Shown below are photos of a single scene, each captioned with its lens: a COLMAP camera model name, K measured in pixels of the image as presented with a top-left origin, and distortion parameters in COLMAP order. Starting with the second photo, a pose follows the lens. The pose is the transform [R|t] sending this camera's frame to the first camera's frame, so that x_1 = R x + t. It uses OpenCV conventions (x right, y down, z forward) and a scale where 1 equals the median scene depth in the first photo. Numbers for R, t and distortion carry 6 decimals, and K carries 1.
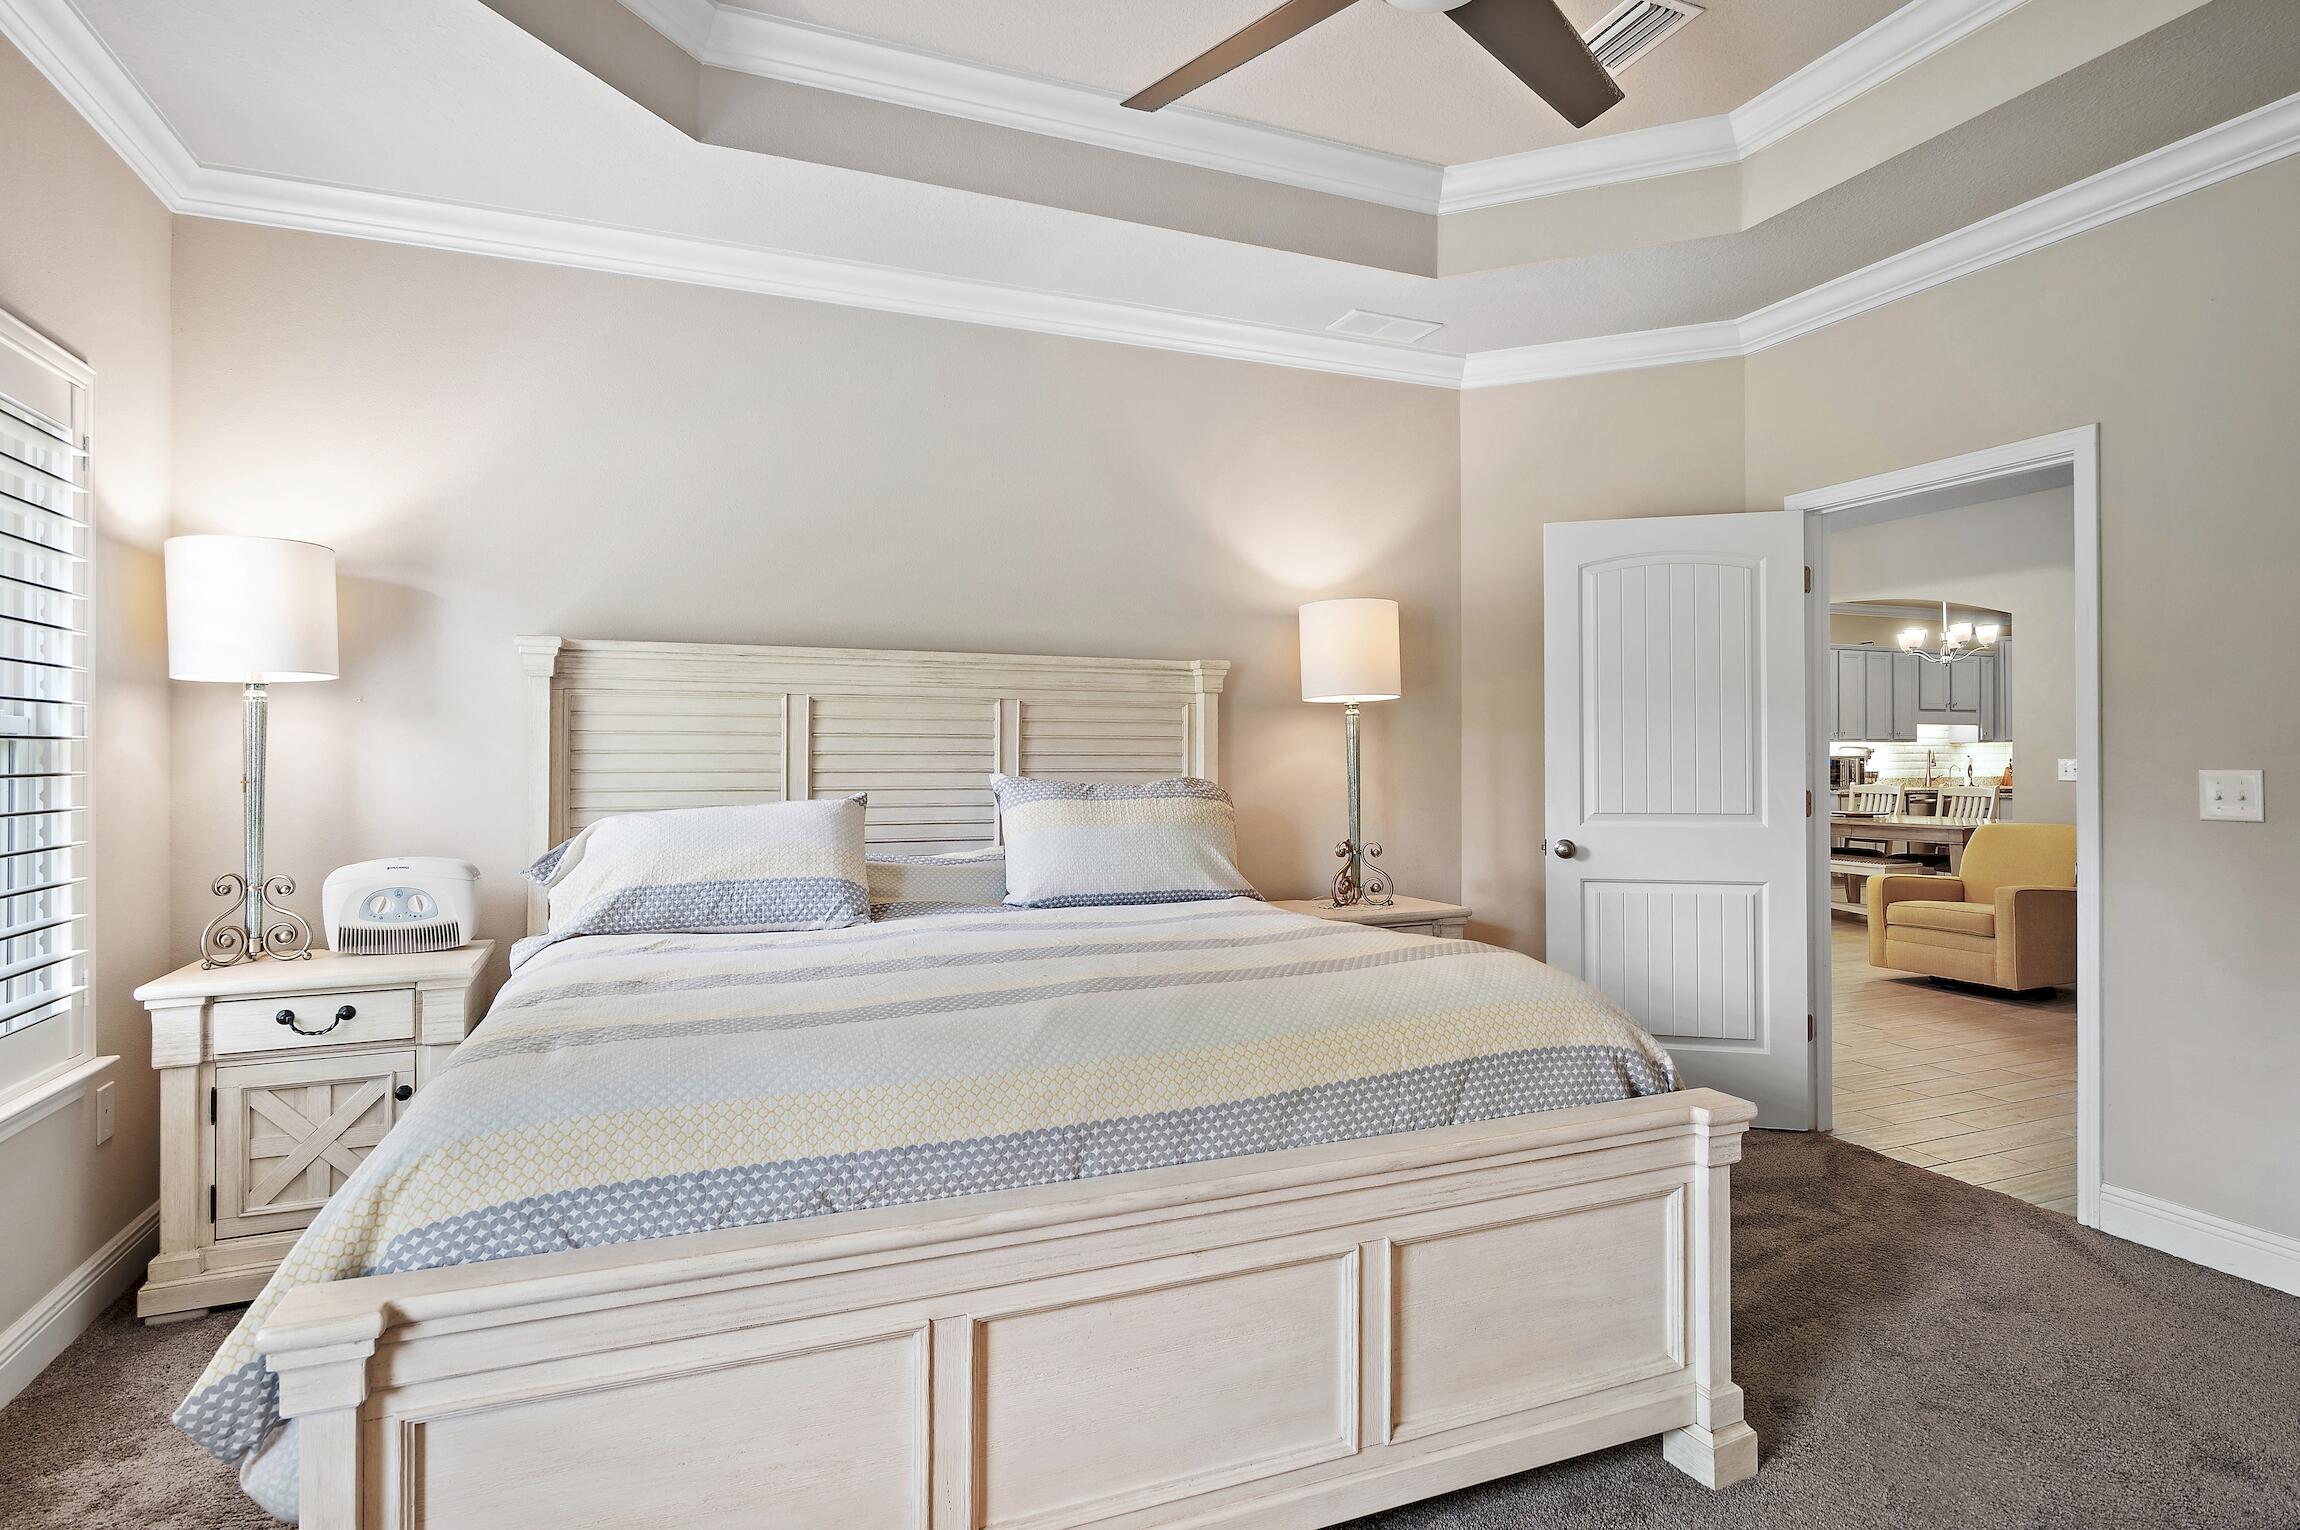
lens RADIAL K [[1167.6, 0, 1153.5], [0, 1167.6, 740.7], [0, 0, 1]] dist [-0.000223, 0.000043]
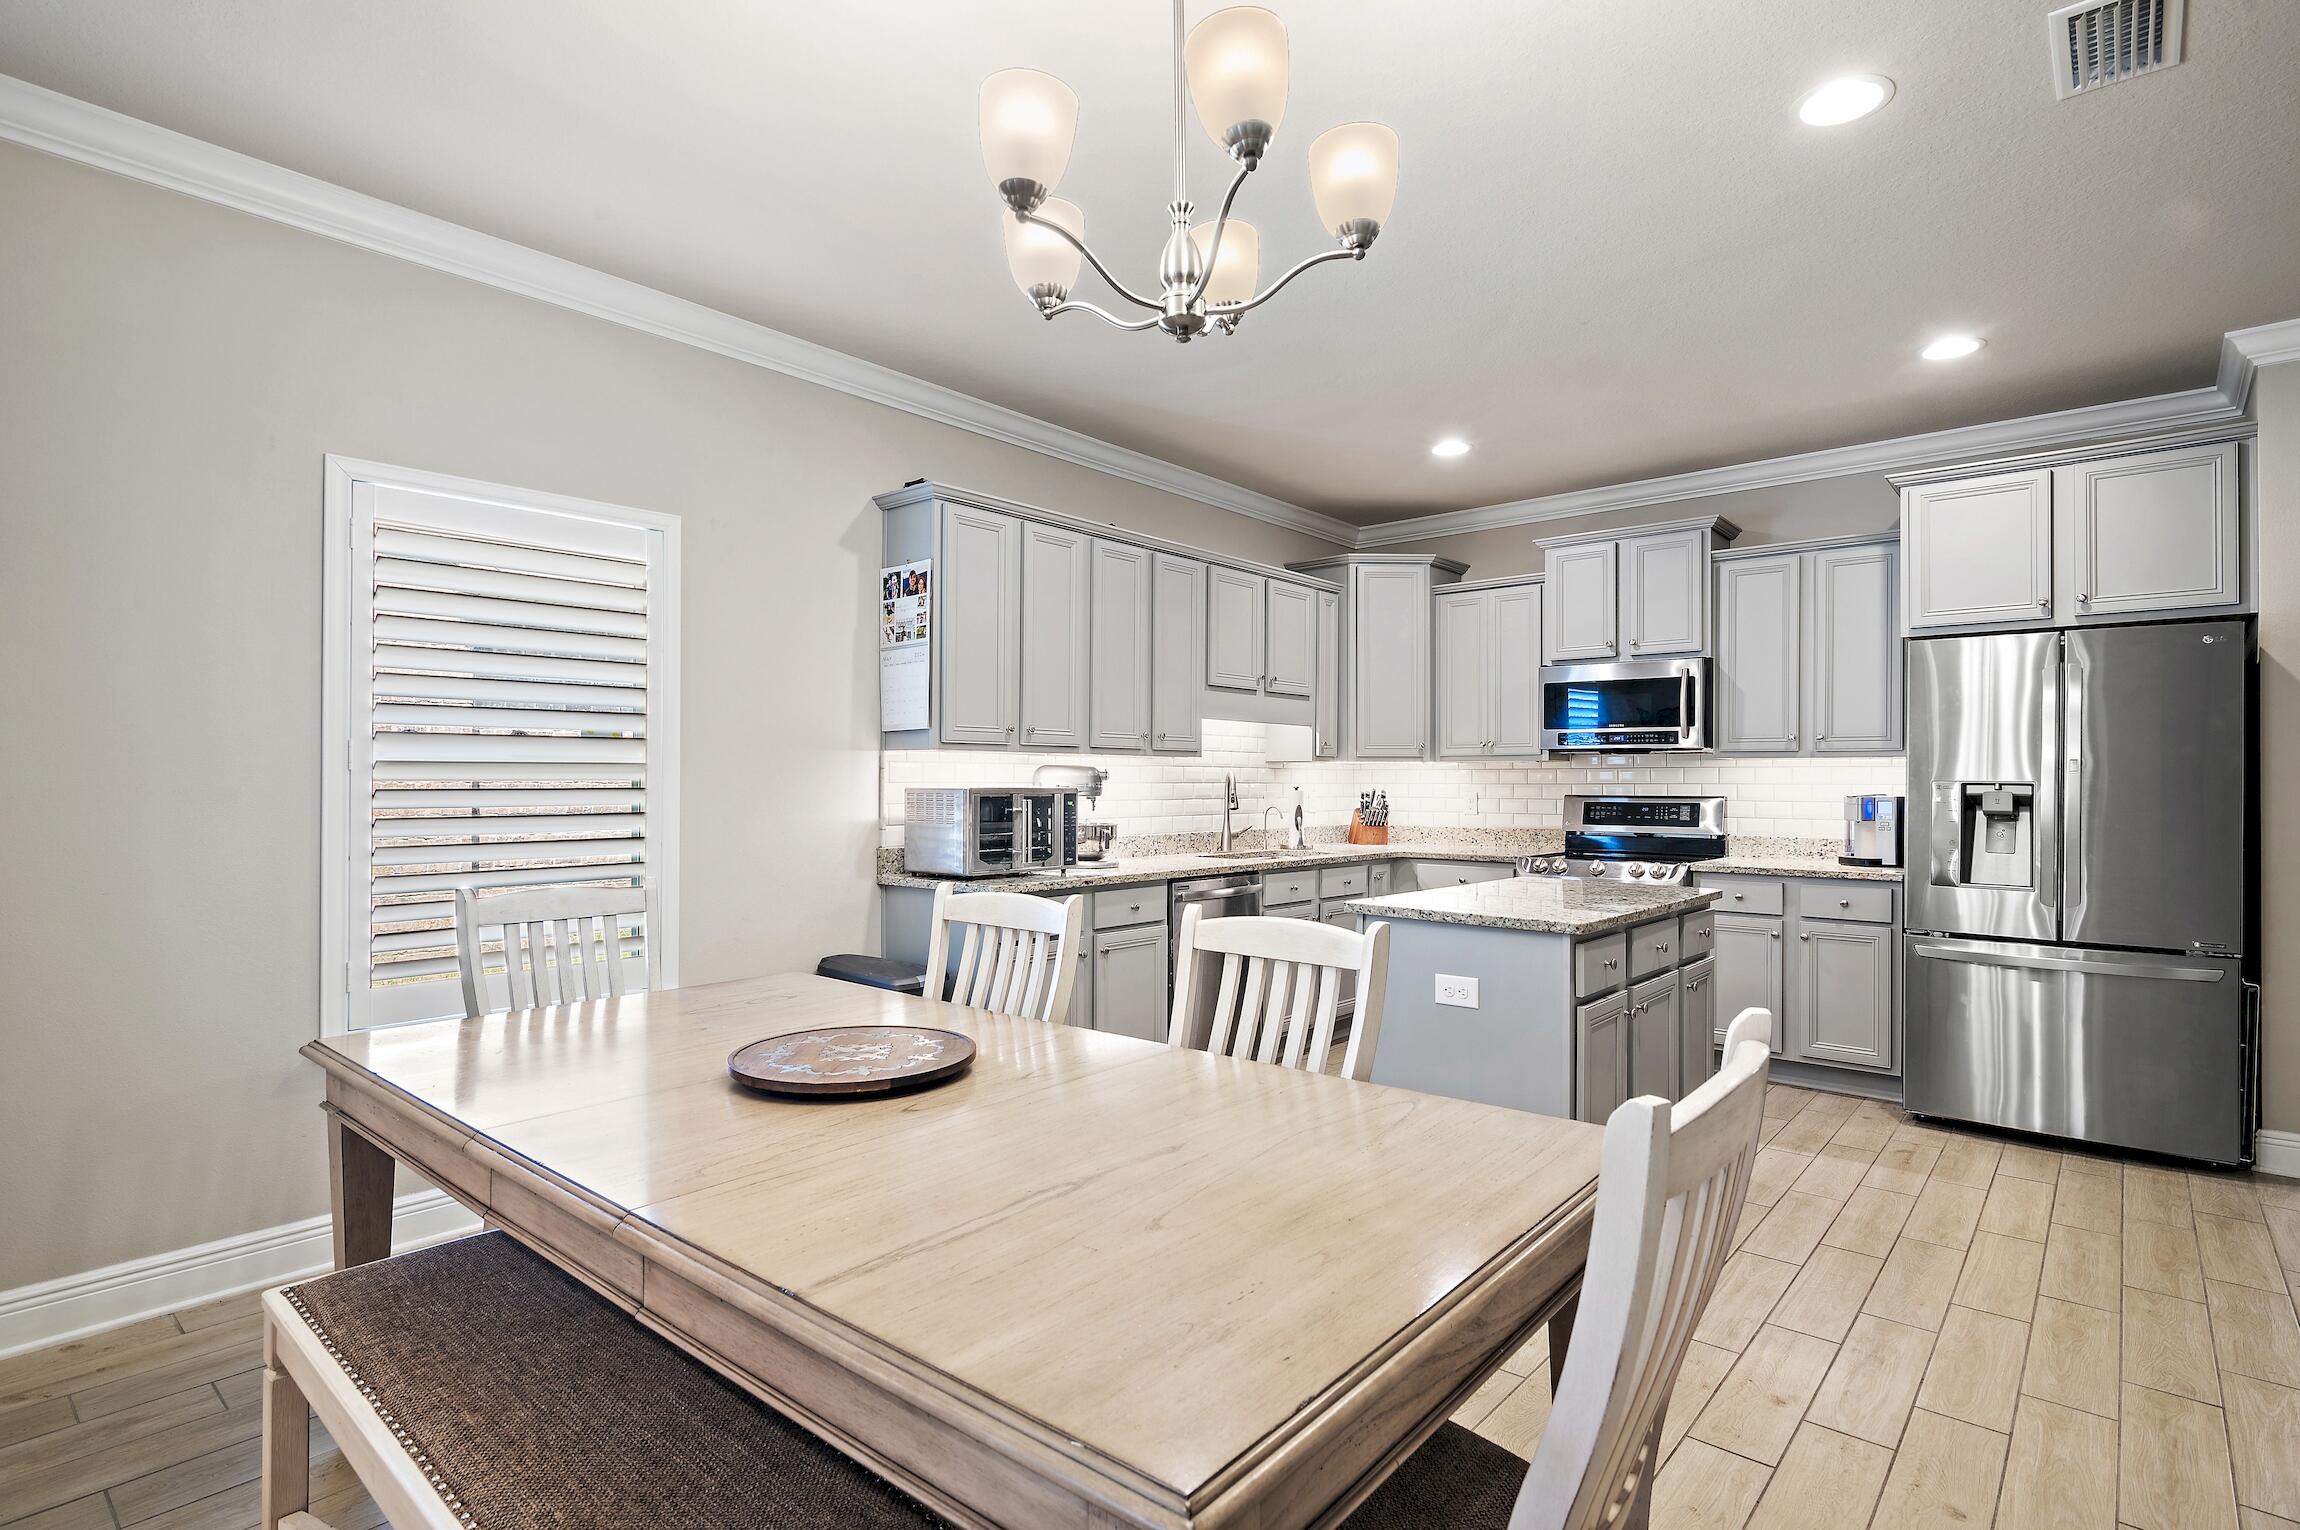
lens RADIAL K [[1135.7, 0, 1155.3], [0, 1135.7, 767.7], [0, 0, 1]] dist [-0.000250, -0.000151]
pose [[0.889018, 0.008387, 0.457796, 0.433350], [-0.007535, 0.999965, -0.003688, 0.007002], [-0.457811, -0.000171, 0.889050, 0.611705]]
